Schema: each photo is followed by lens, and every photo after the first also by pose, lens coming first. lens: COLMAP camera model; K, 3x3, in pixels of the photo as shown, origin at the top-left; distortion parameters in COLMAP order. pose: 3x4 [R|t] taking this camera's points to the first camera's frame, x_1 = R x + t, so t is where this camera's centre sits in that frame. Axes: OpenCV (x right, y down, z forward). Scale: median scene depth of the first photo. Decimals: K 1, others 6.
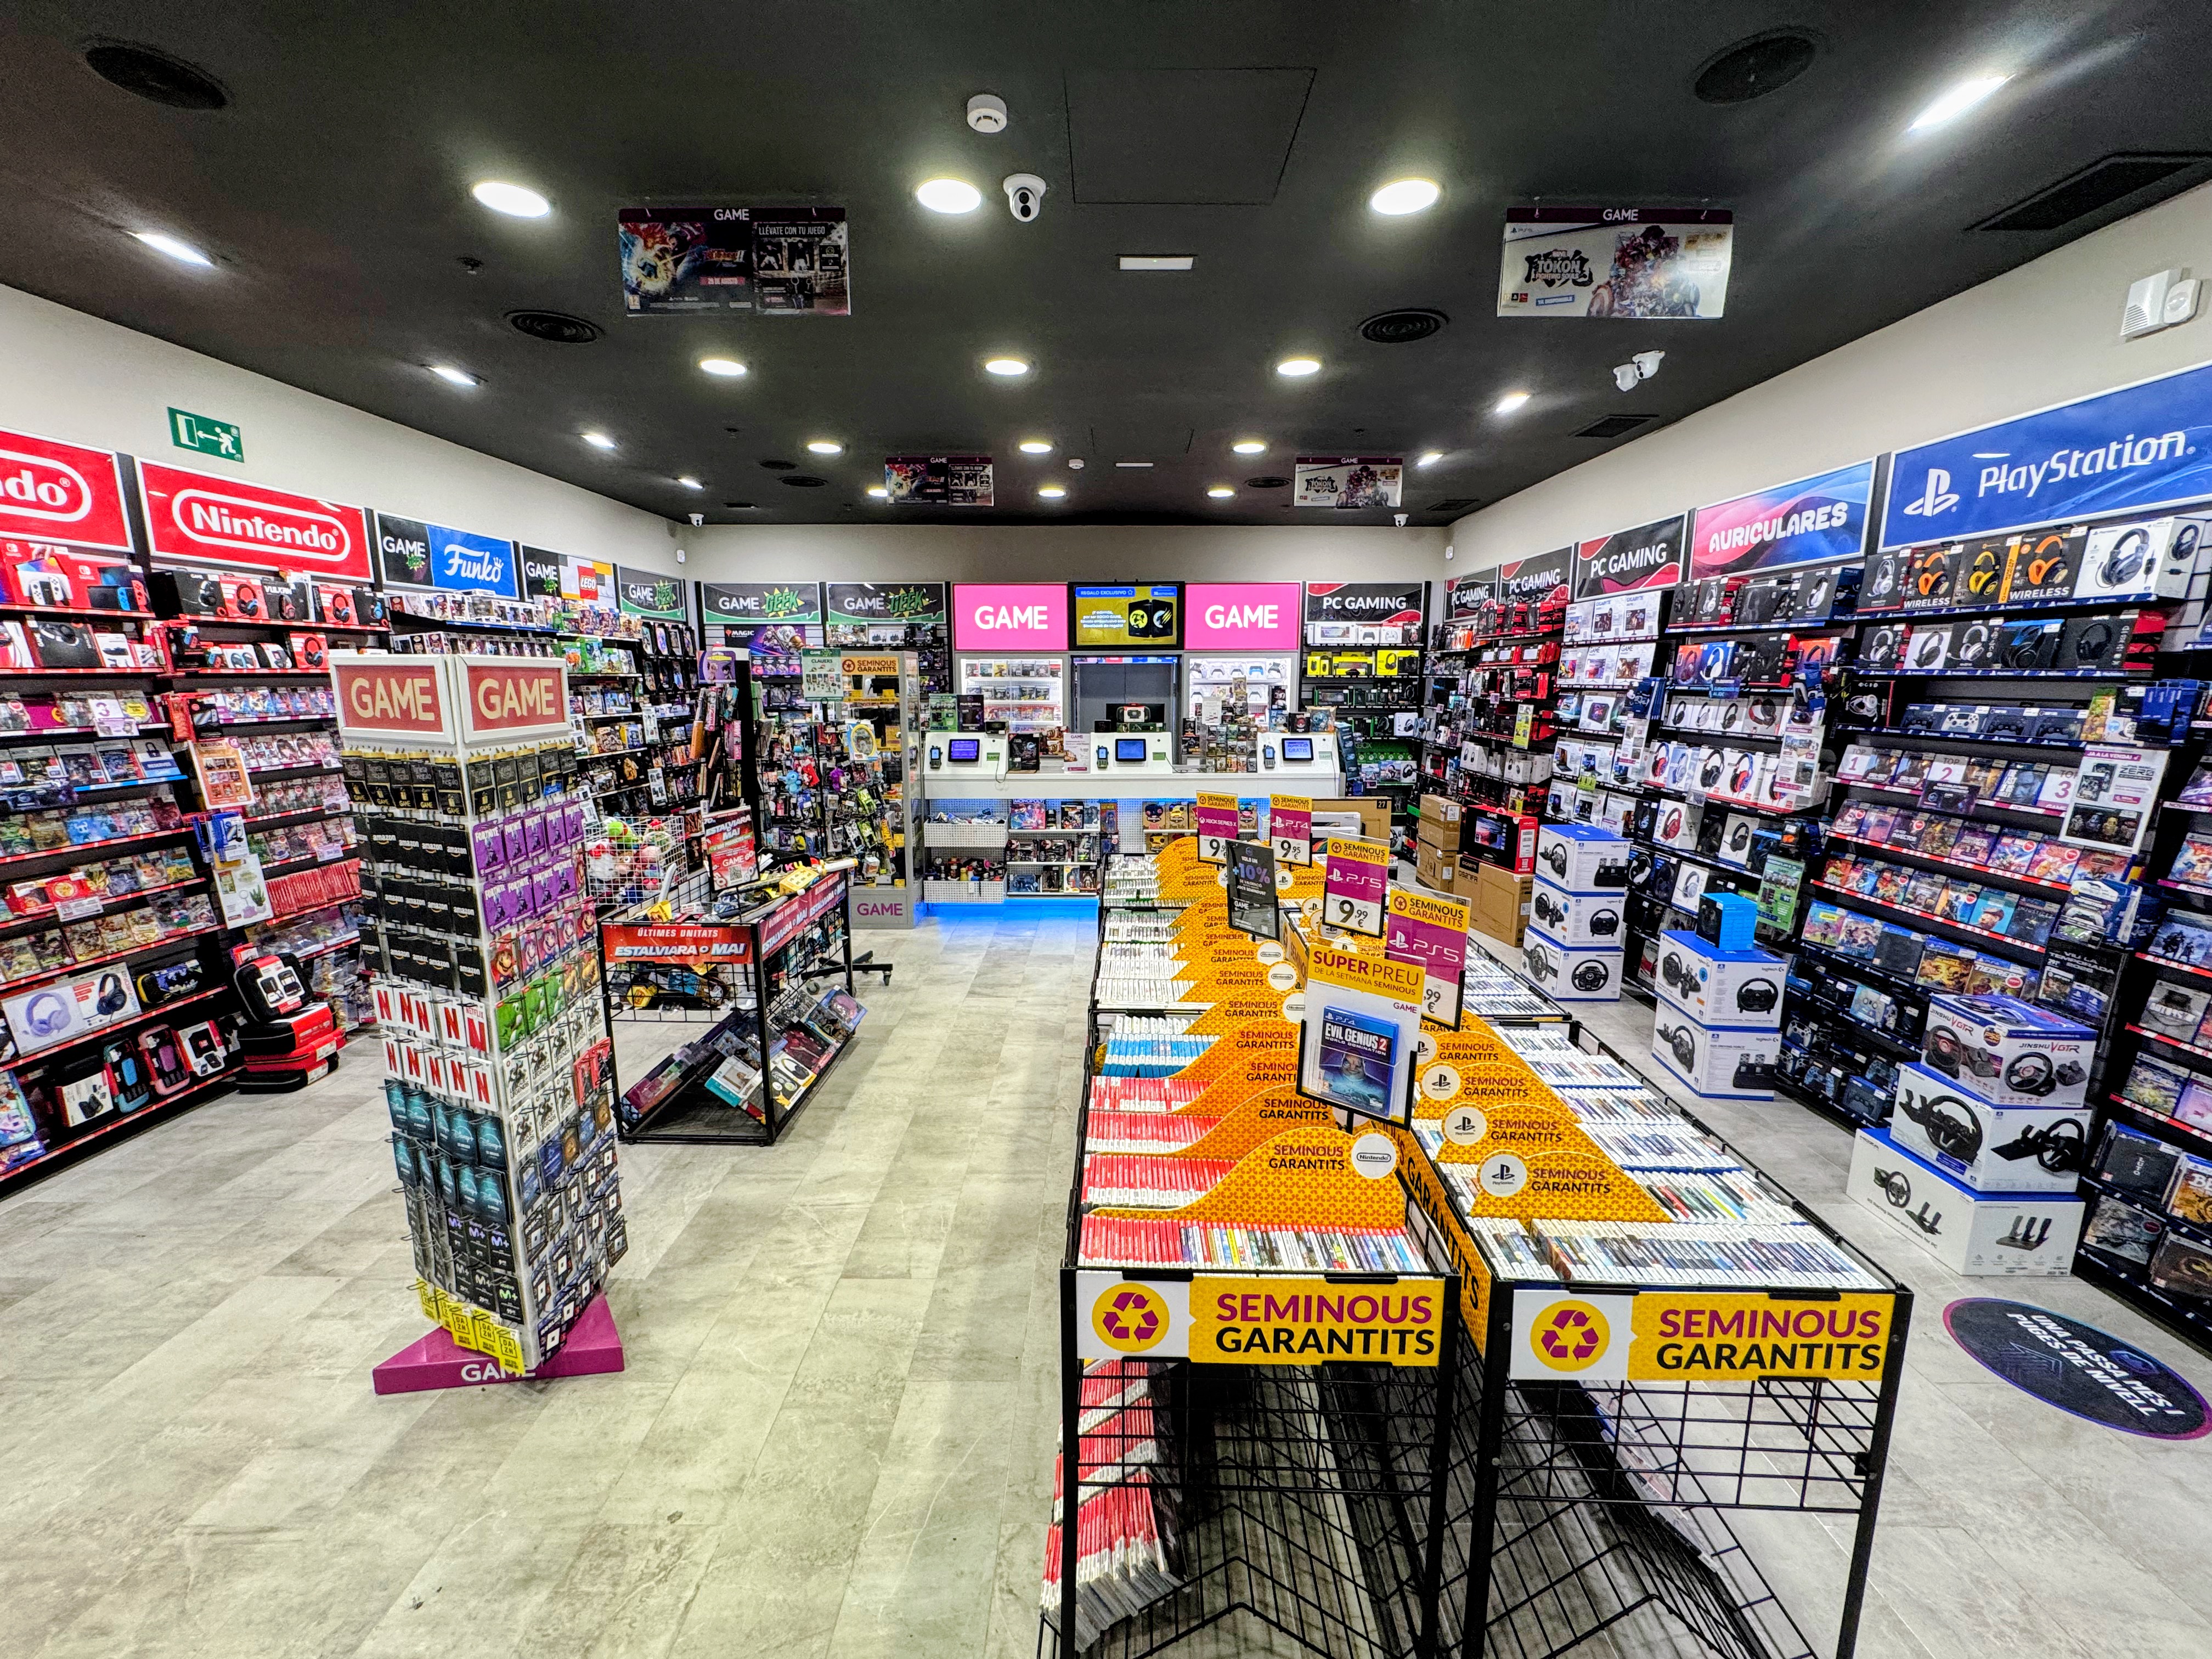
lens RADIAL K [[882.7, 0, 1106.0], [0, 882.7, 829.5], [0, 0, 1]] dist [-0.000937, 0.000235]
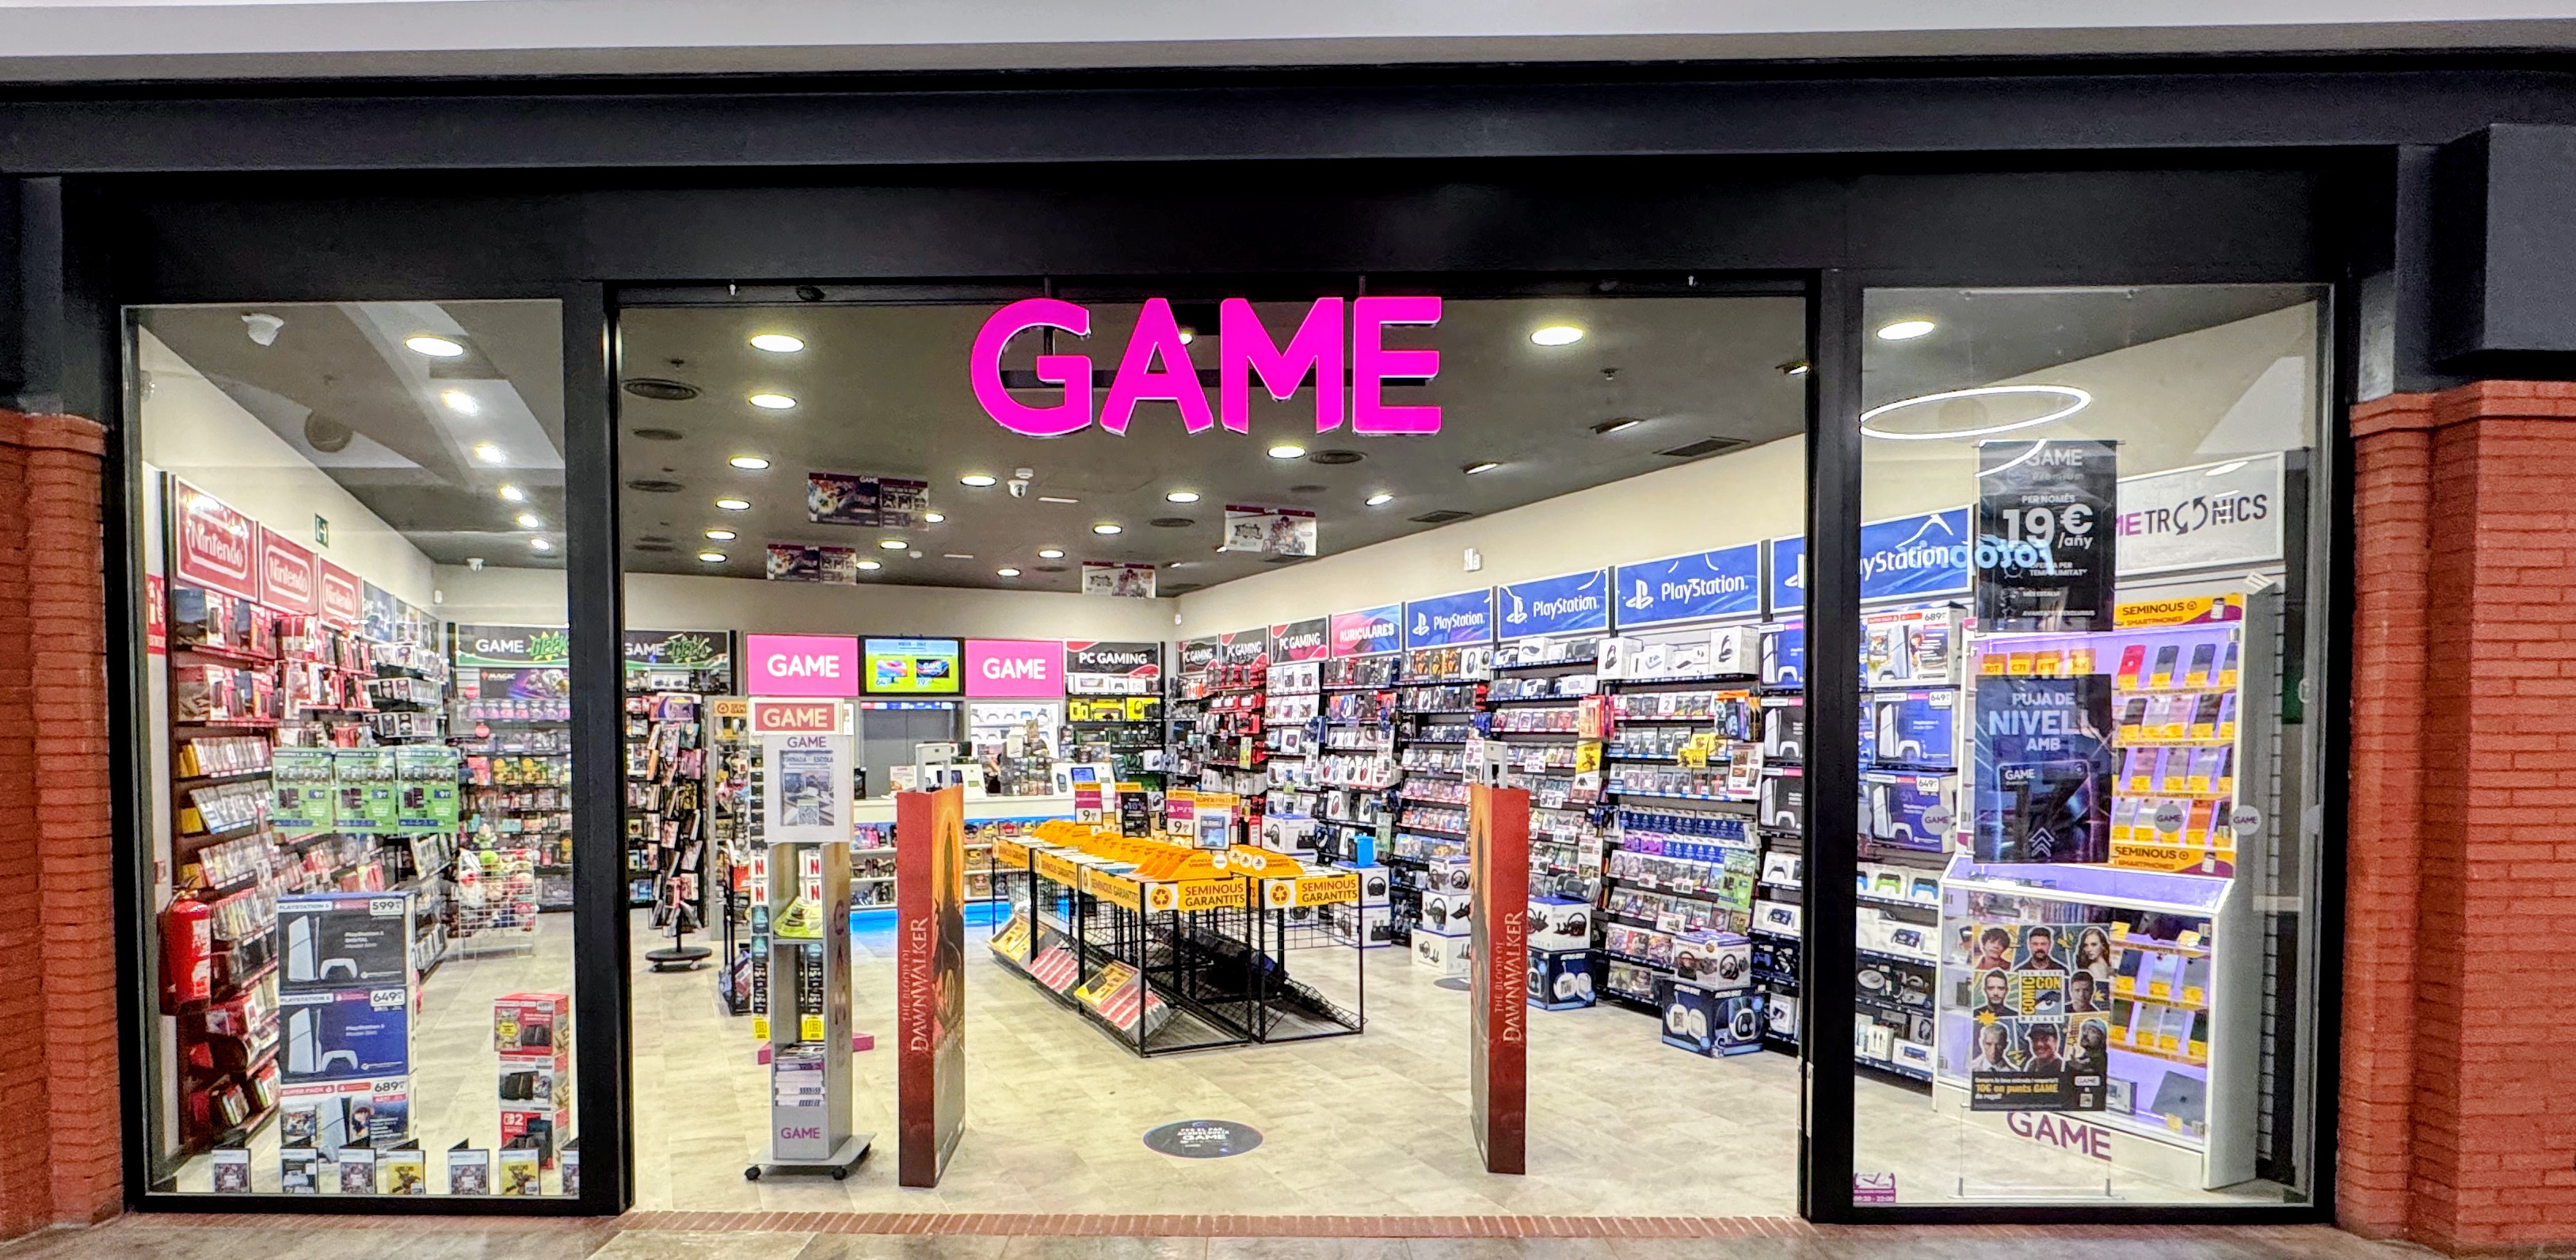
lens RADIAL K [[1287.4, 0, 1288.0], [0, 1287.4, 630.0], [0, 0, 1]] dist [-0.001070, -0.000063]
pose [[0.886459, 0.030689, 0.461788, -0.469957], [0.085381, 0.969828, -0.228350, 0.188251], [-0.454863, 0.241851, 0.857093, -0.933093]]
